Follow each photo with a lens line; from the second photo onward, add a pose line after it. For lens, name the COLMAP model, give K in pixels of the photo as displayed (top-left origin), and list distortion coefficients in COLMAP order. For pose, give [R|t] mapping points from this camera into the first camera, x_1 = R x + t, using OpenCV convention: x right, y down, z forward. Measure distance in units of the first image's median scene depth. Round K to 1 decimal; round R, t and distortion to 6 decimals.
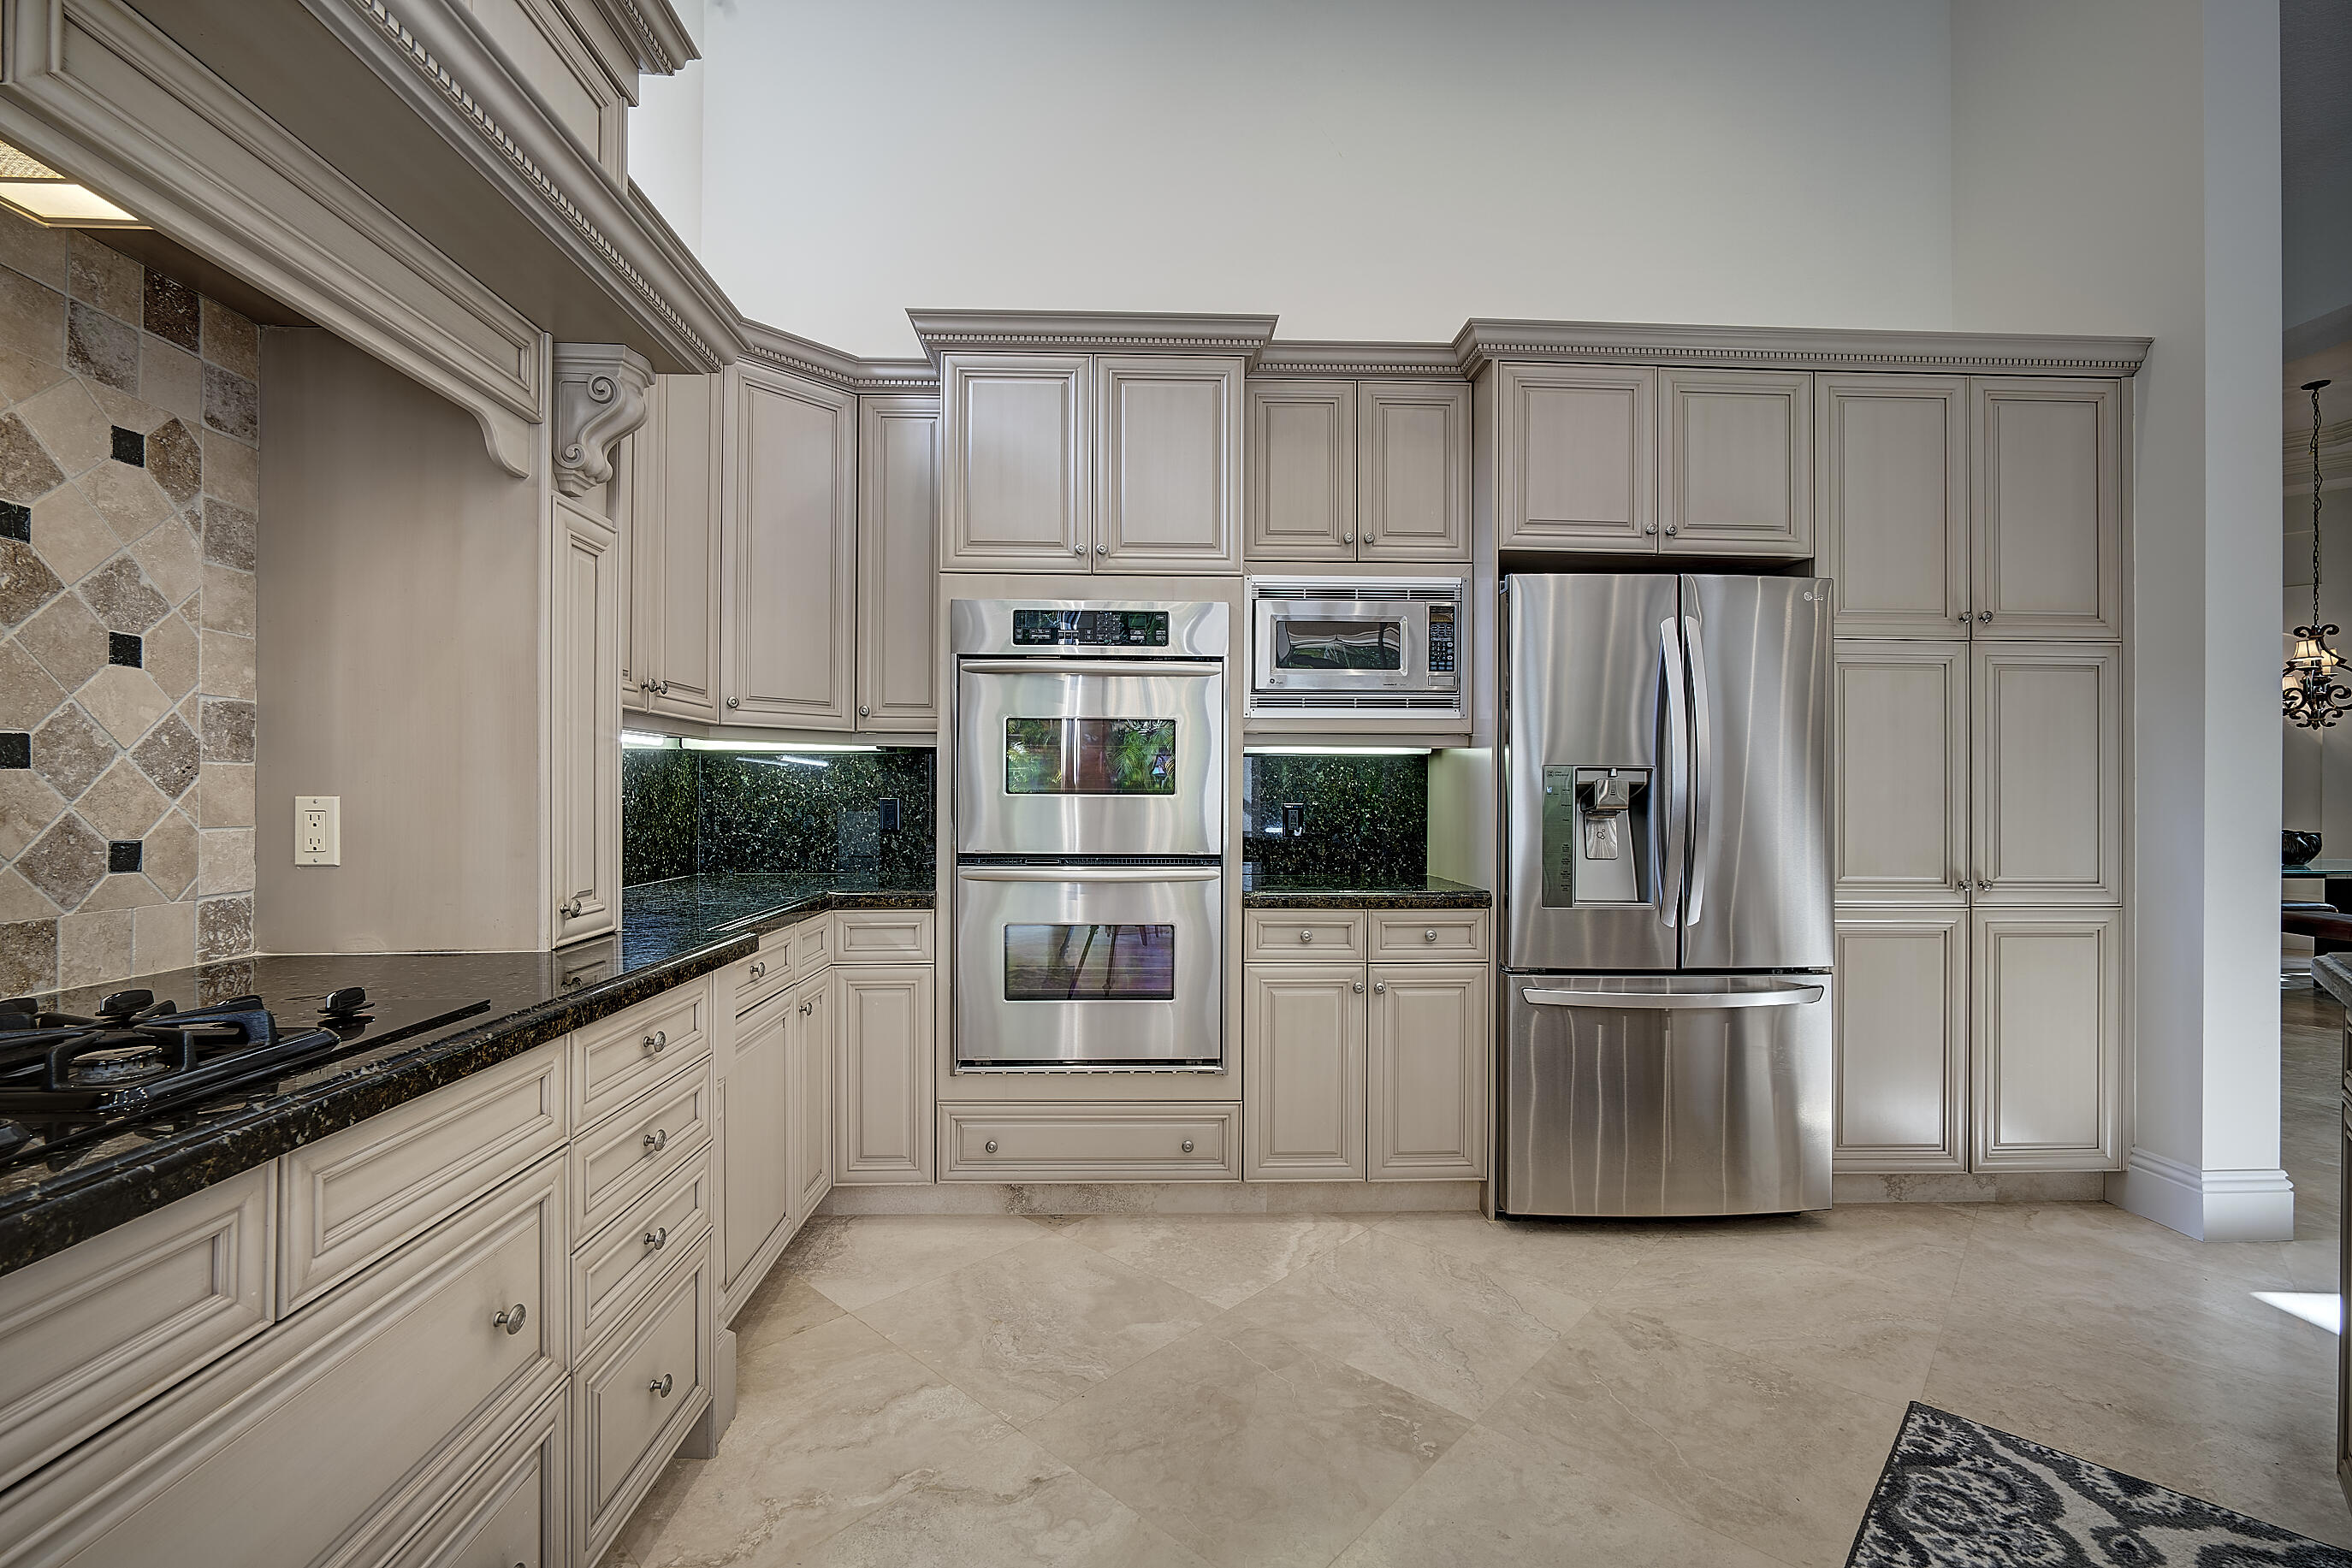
lens RADIAL K [[1016.7, 0, 1176.0], [0, 1016.7, 784.0], [0, 0, 1]] dist [0.001704, 0.000362]
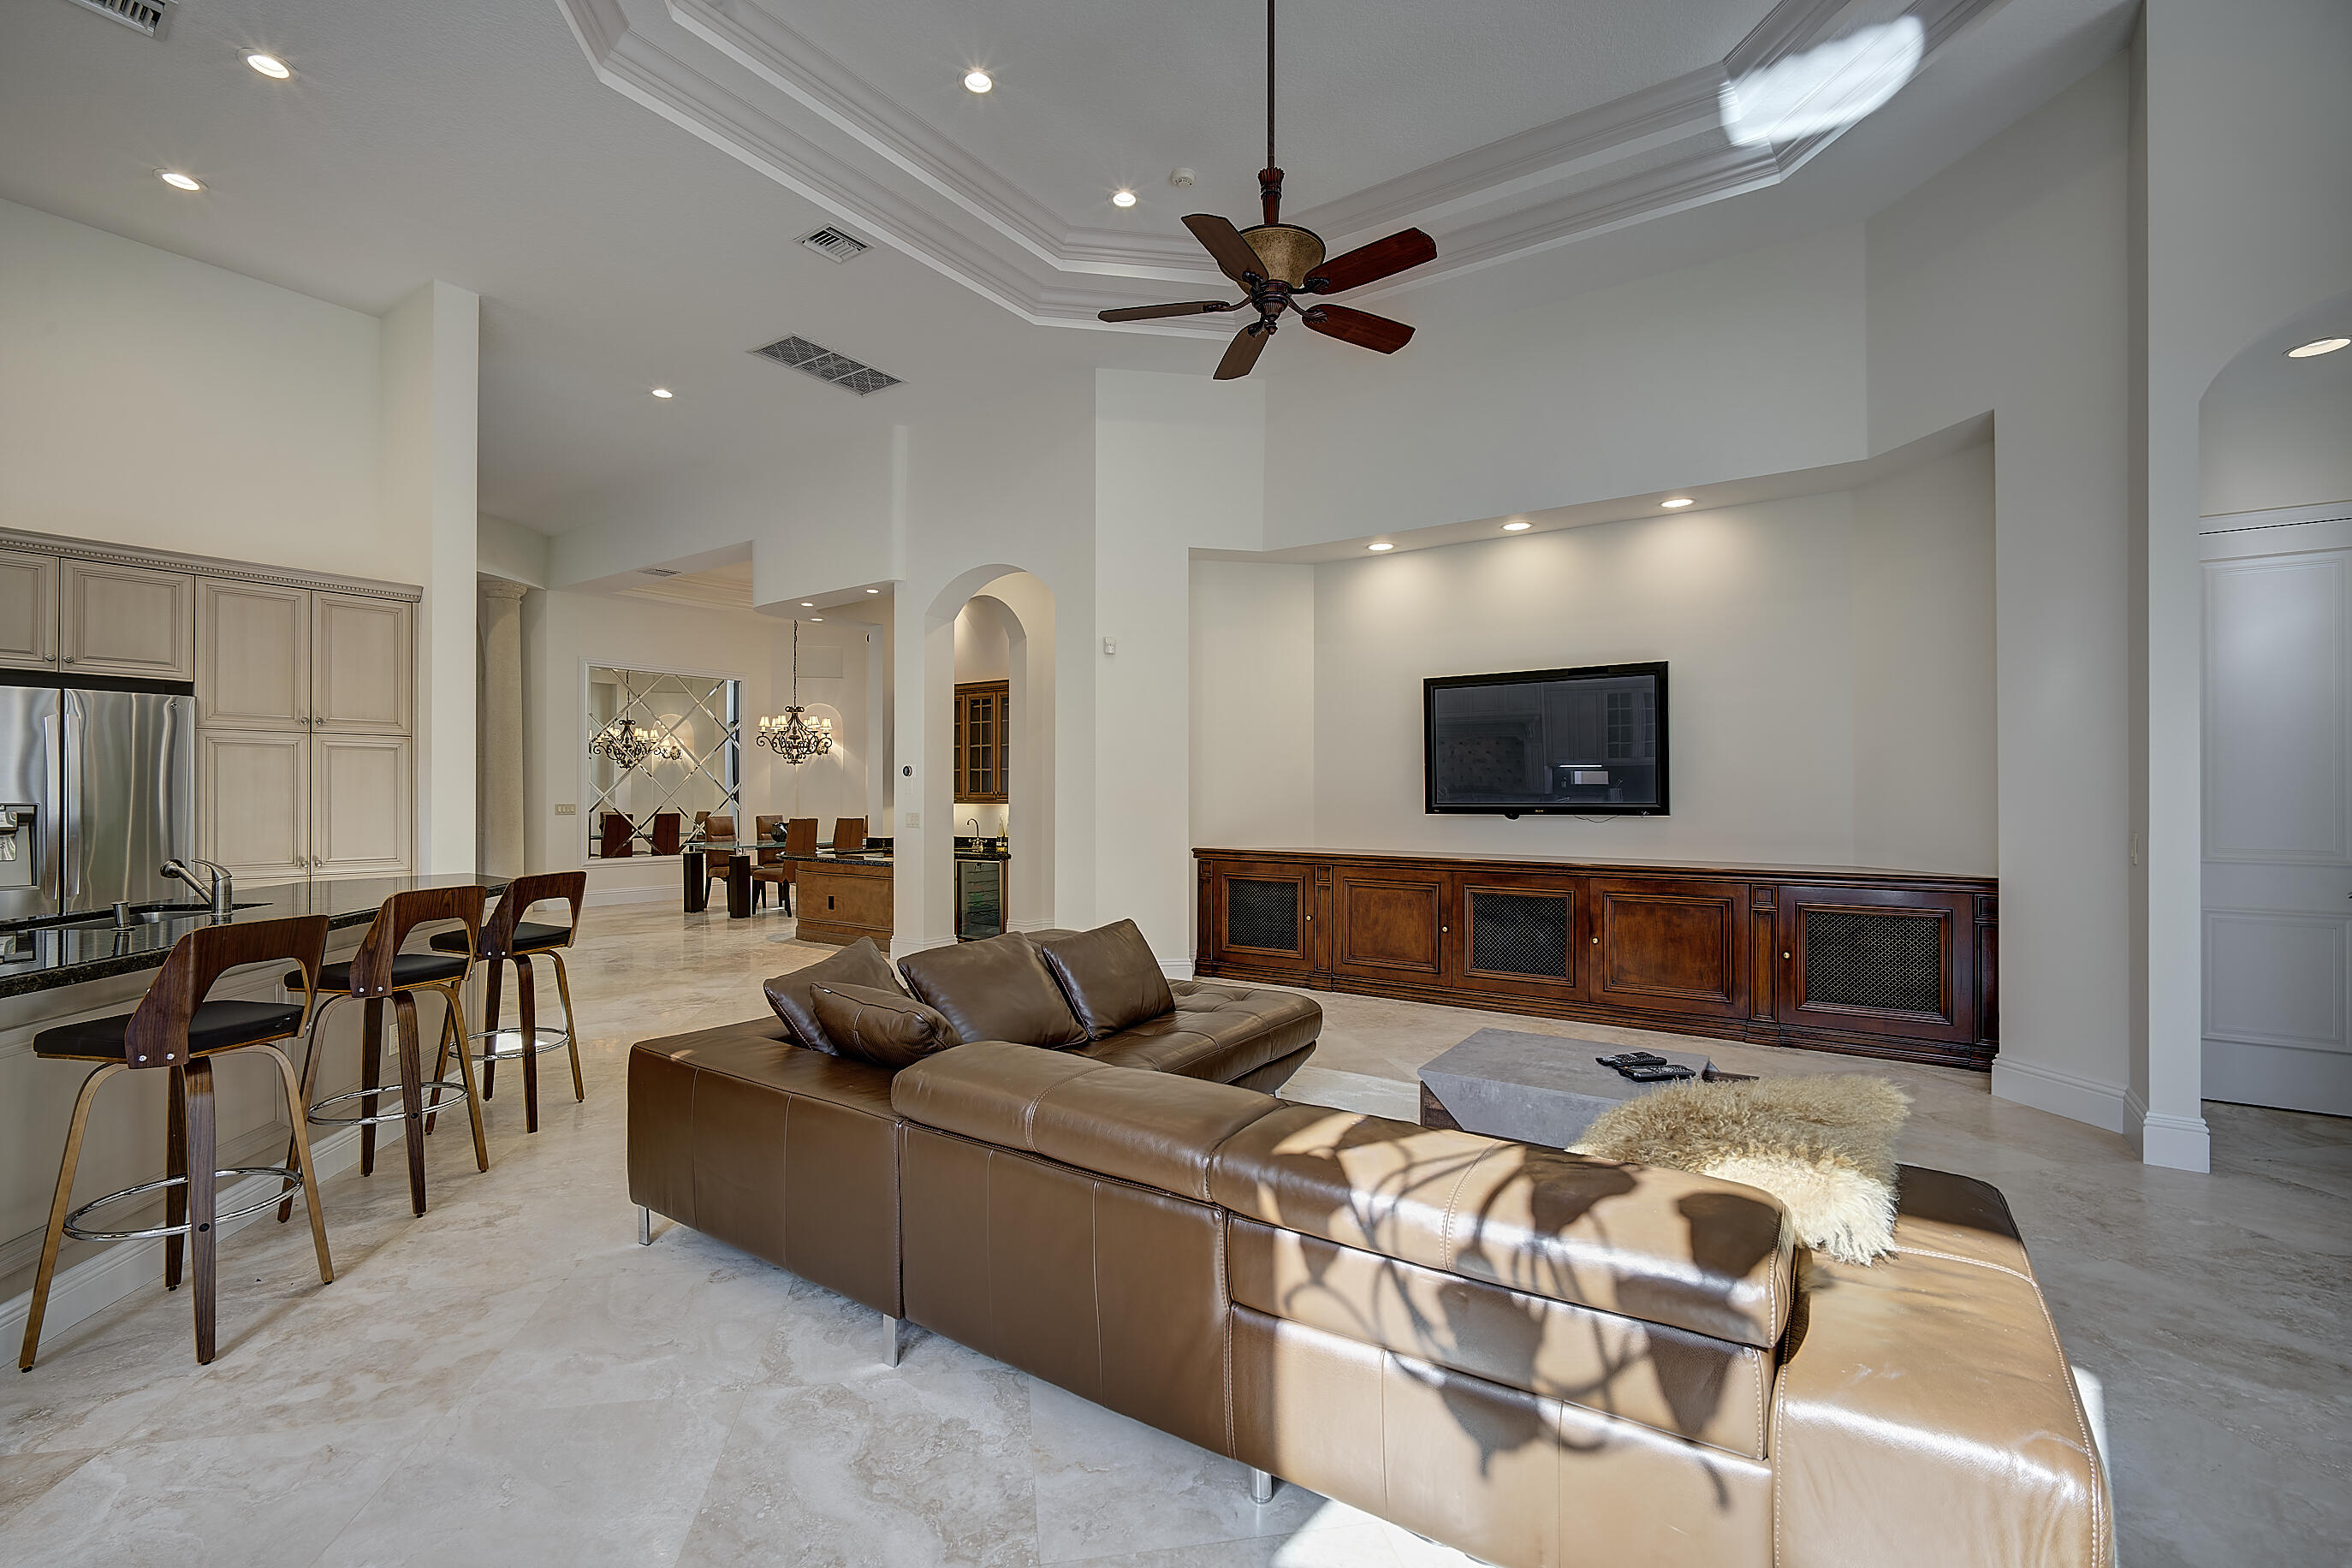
lens RADIAL K [[1012.5, 0, 1168.6], [0, 1012.5, 793.6], [0, 0, 1]] dist [-0.023847, 0.009039]
pose [[0.610730, -0.002281, 0.791836, 0.484197], [-0.006402, 0.999949, 0.007819, -0.089460], [-0.791813, -0.009844, 0.610684, -2.257944]]
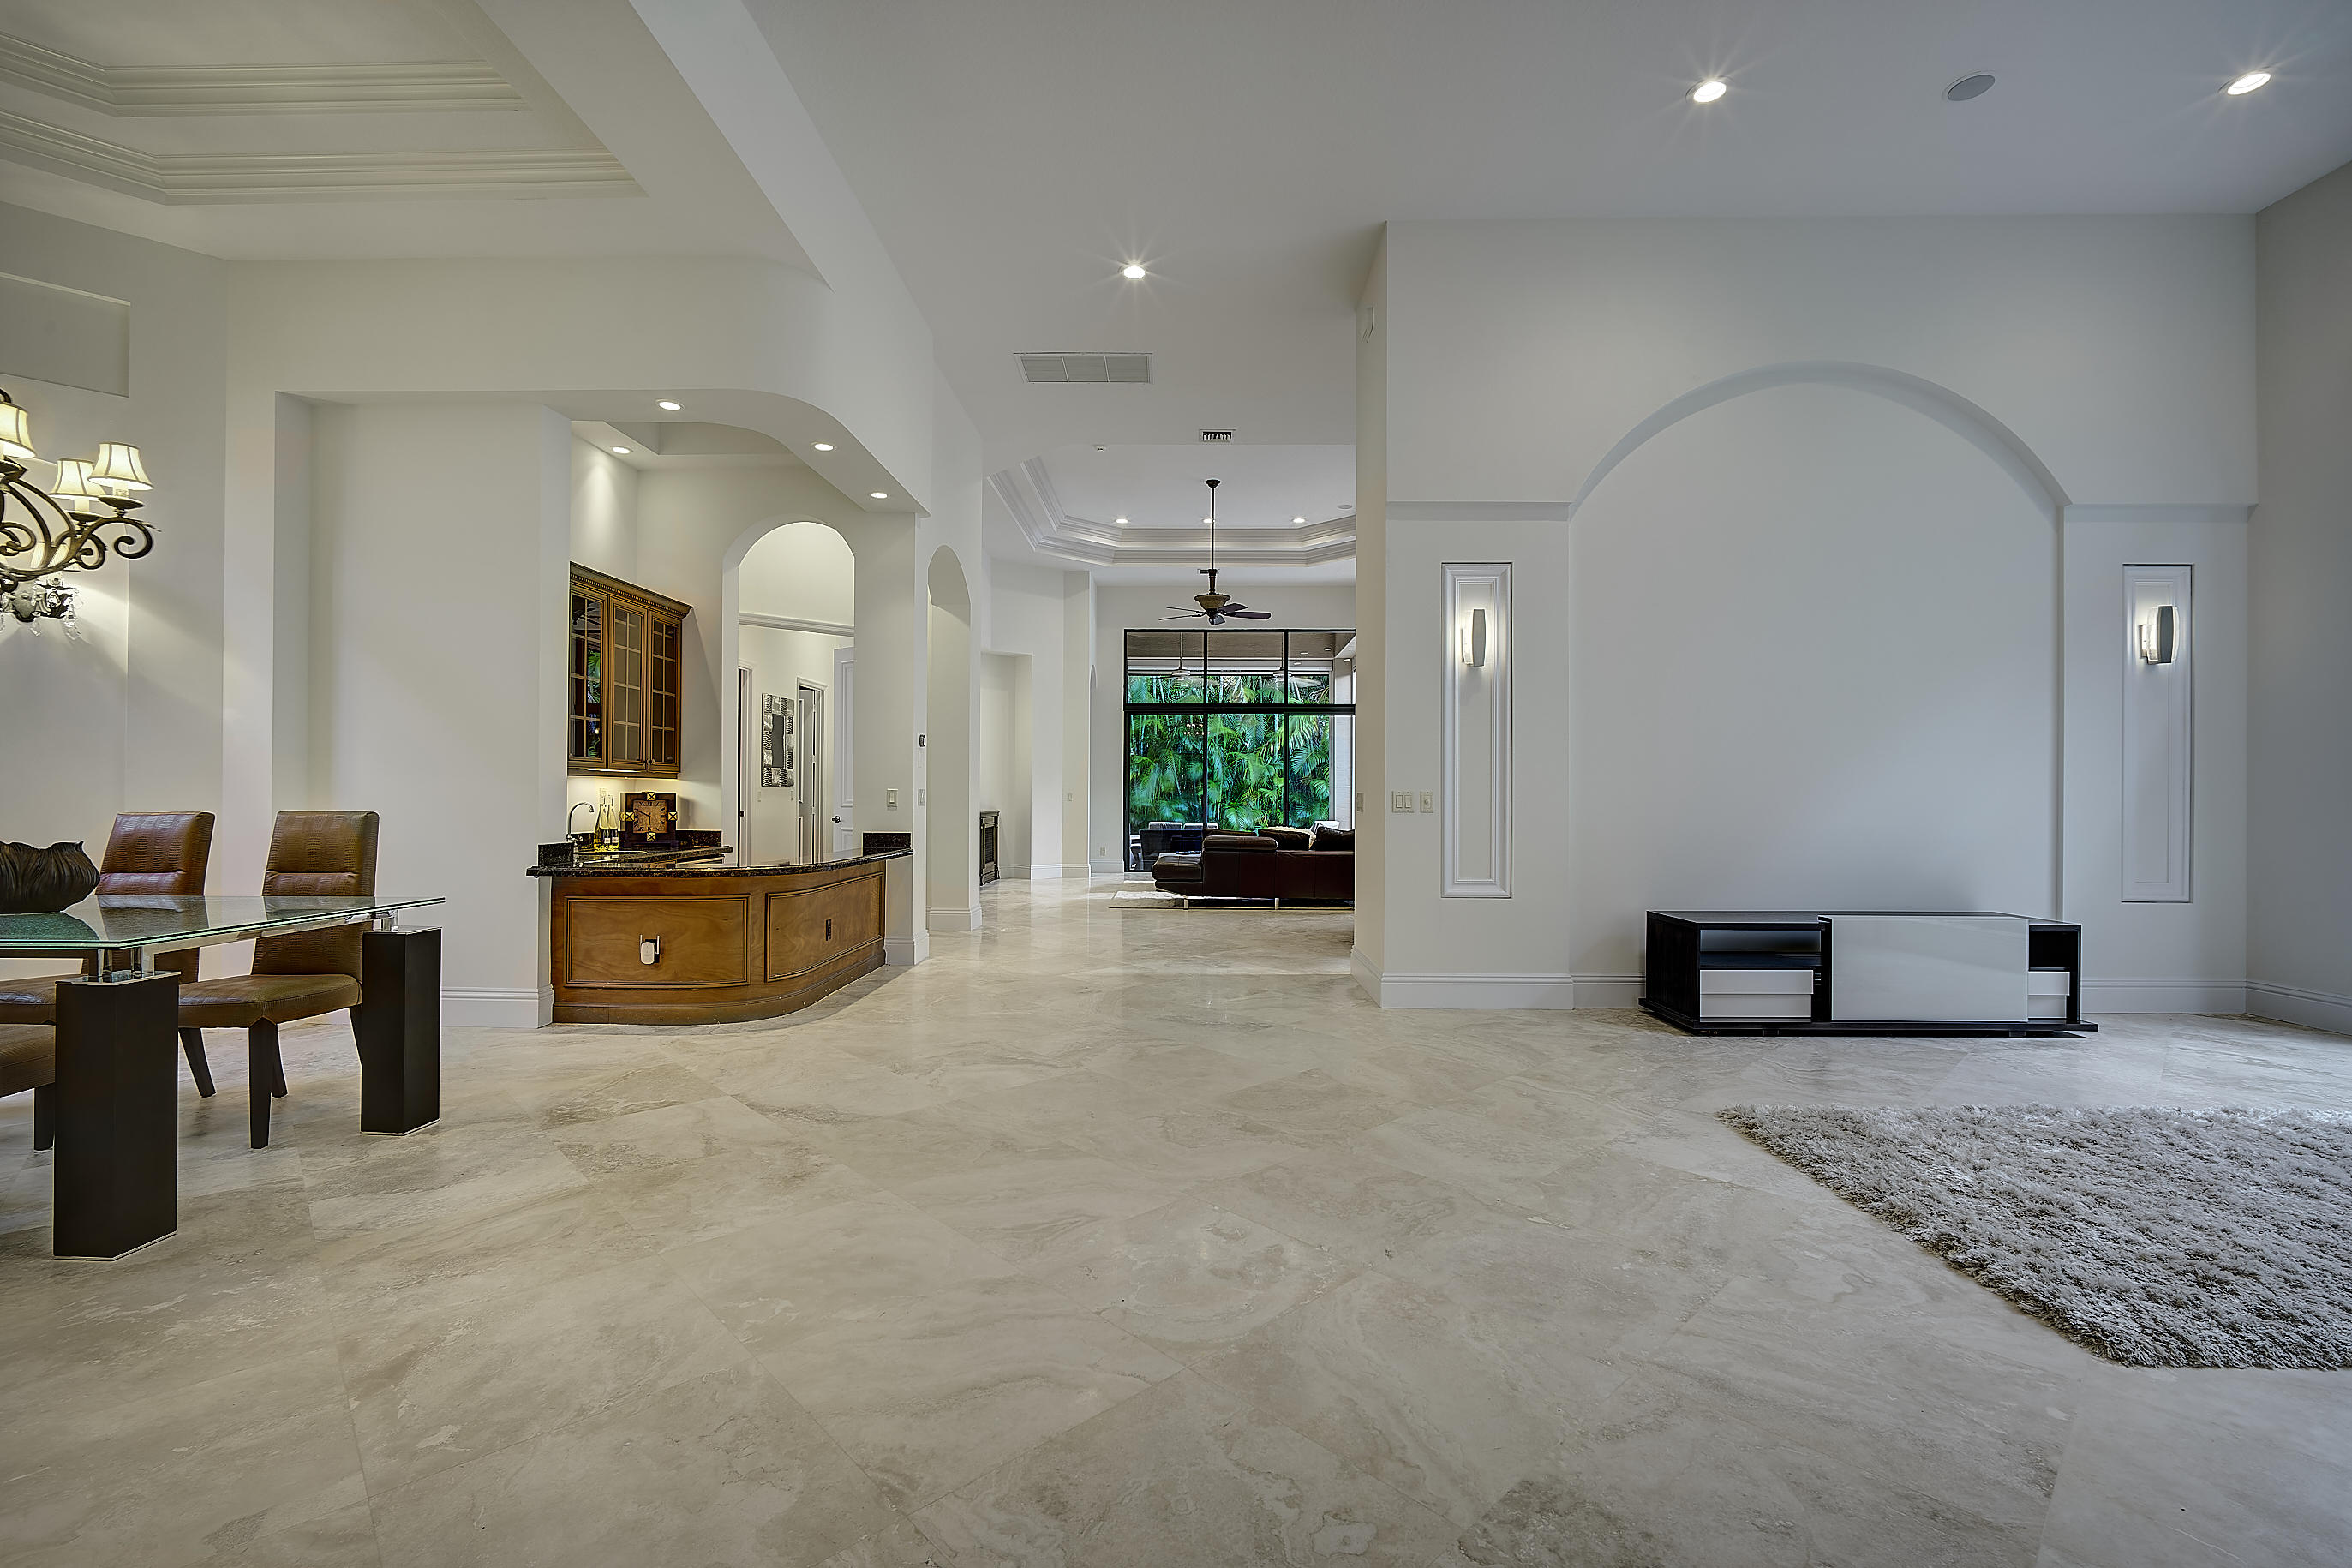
lens RADIAL K [[1016.8, 0, 1176.0], [0, 1016.8, 784.0], [0, 0, 1]] dist [0.001704, 0.000362]
pose [[-0.997947, -0.007348, 0.063618, 2.052360], [-0.008673, 0.999751, -0.020572, 0.089547], [-0.063451, -0.021082, -0.997762, 5.144321]]
